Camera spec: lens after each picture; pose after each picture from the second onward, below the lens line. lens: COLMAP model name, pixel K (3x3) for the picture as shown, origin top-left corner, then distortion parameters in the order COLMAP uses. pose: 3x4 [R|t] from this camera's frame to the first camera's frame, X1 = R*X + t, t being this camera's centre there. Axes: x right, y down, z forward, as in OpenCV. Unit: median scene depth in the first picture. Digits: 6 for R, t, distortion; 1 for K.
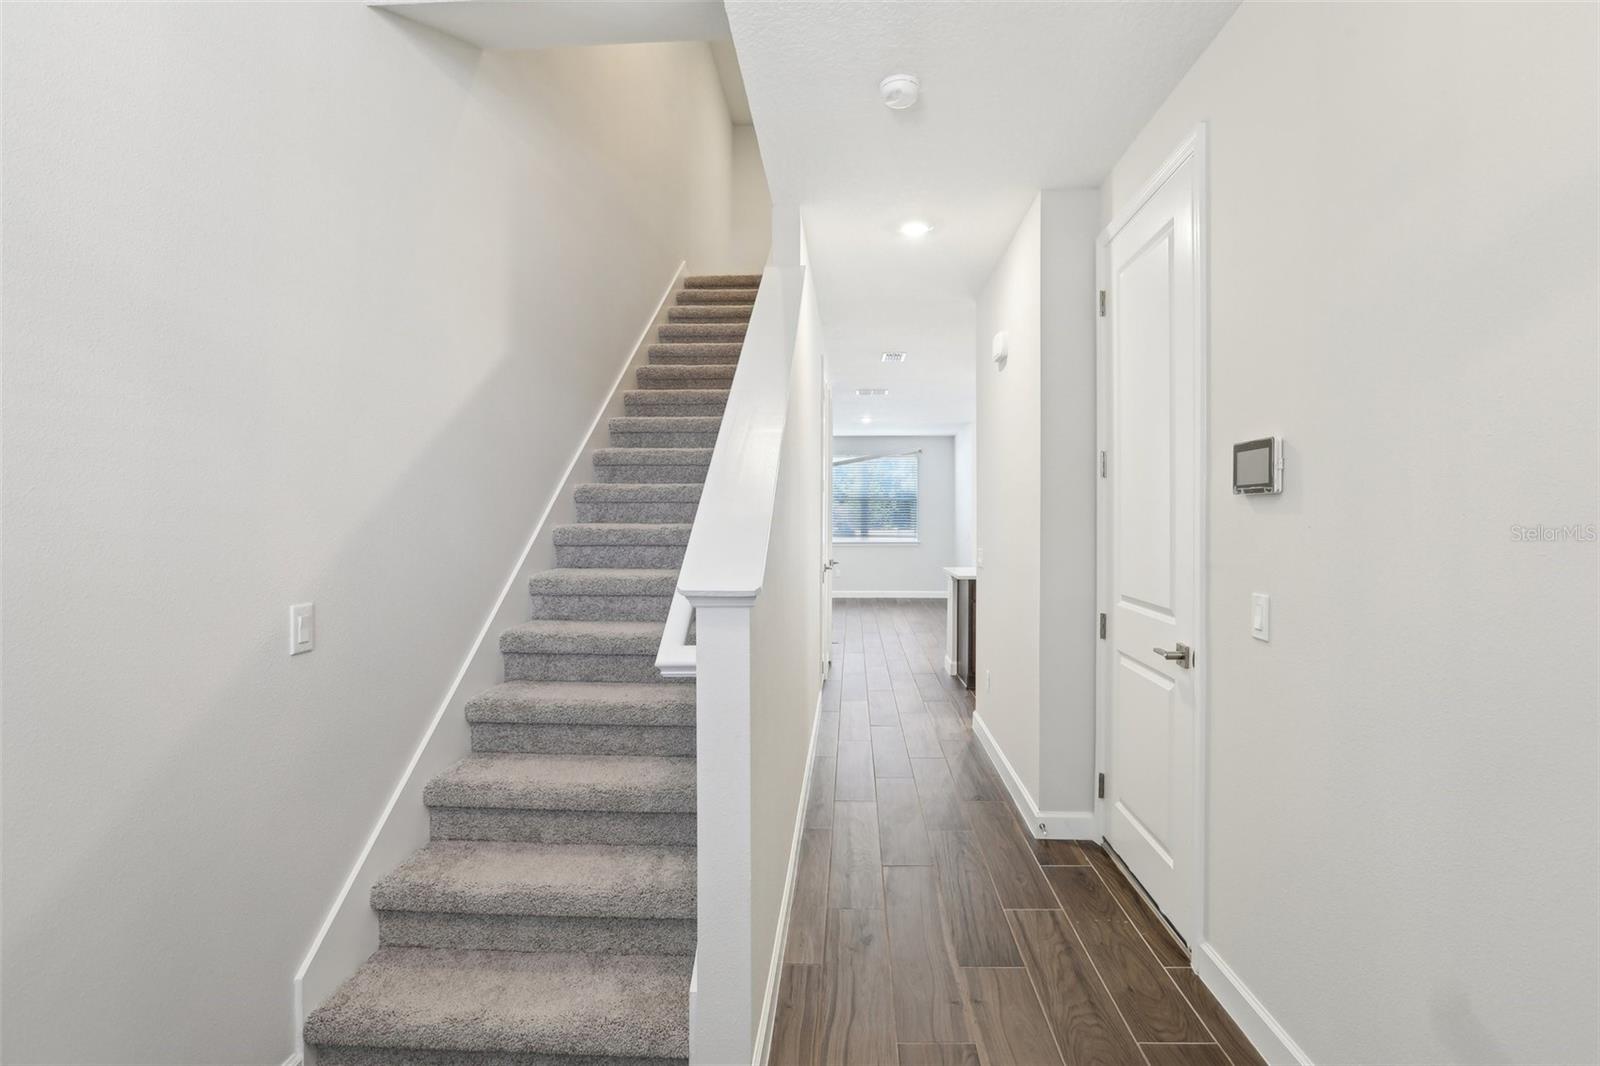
lens RADIAL K [[763.2, 0, 826.9], [0, 763.2, 533.1], [0, 0, 1]] dist [-0.046844, 0.017605]
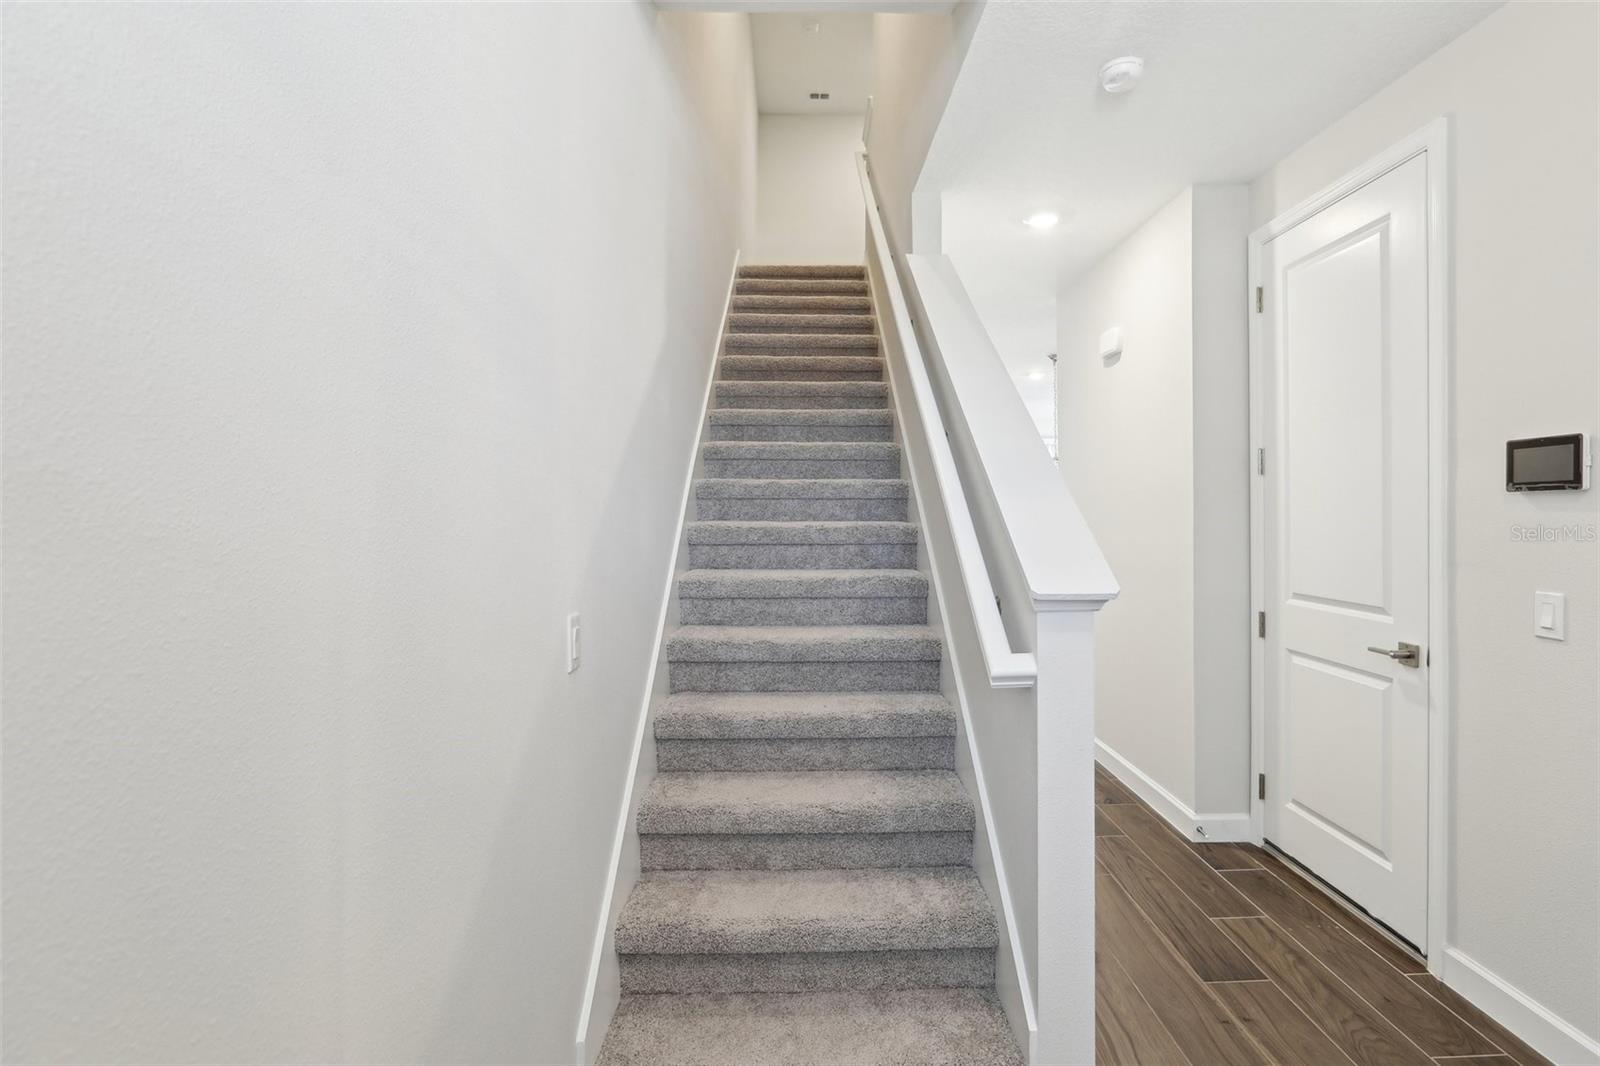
lens RADIAL K [[763.2, 0, 793.4], [0, 763.2, 524.1], [0, 0, 1]] dist [-0.046844, 0.017605]
pose [[0.998010, -0.000516, 0.063048, -0.377199], [0.001090, 0.999958, -0.009078, -0.000906], [-0.063041, 0.009129, 0.997969, 0.071277]]
